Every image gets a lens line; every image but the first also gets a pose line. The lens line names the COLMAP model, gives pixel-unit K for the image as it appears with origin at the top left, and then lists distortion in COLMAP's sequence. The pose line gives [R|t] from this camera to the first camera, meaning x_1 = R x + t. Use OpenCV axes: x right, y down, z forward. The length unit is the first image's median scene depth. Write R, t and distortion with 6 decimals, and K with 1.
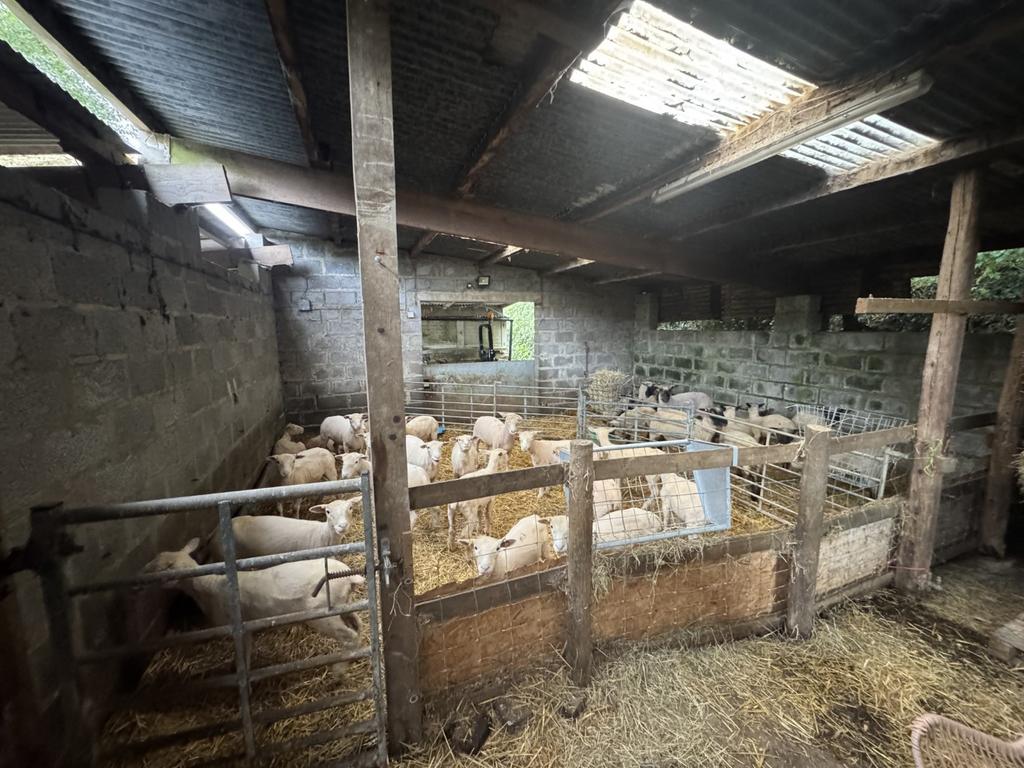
lens RADIAL K [[410.1, 0, 514.2], [0, 410.1, 389.6], [0, 0, 1]] dist [-0.000658, -0.000291]
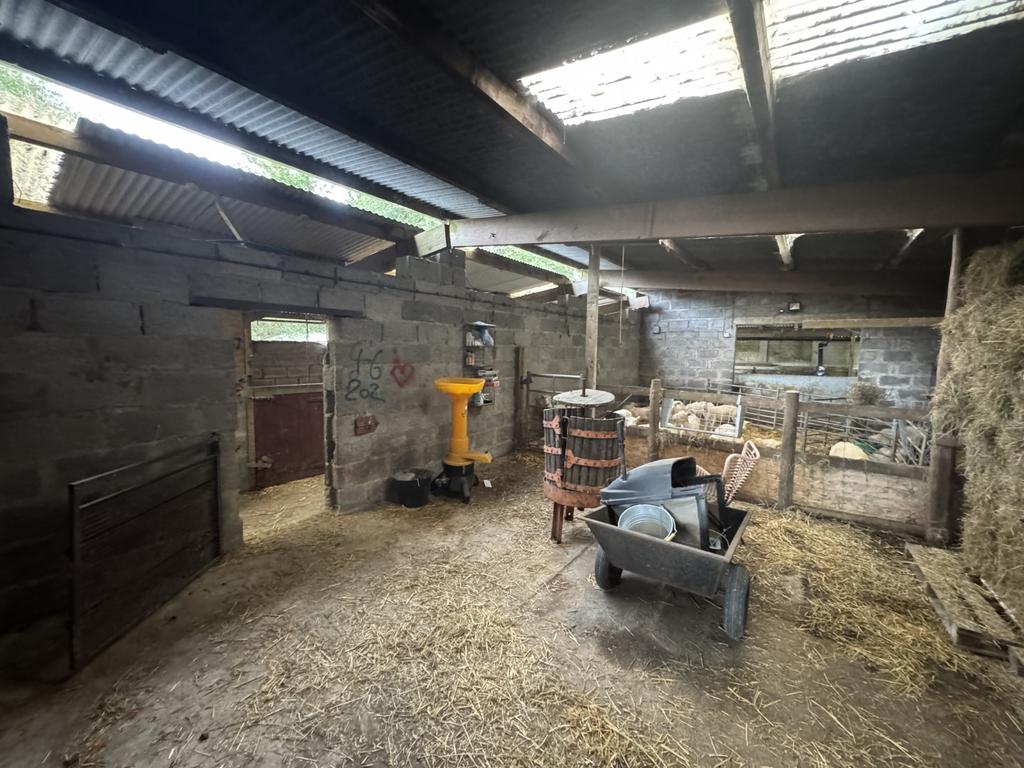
lens RADIAL K [[410.1, 0, 511.6], [0, 410.1, 381.2], [0, 0, 1]] dist [-0.000658, -0.000291]
pose [[0.554867, 0.083154, -0.827773, 0.487232], [-0.146242, 0.989248, 0.001347, 0.072191], [0.818985, 0.120308, 0.561061, -0.332759]]
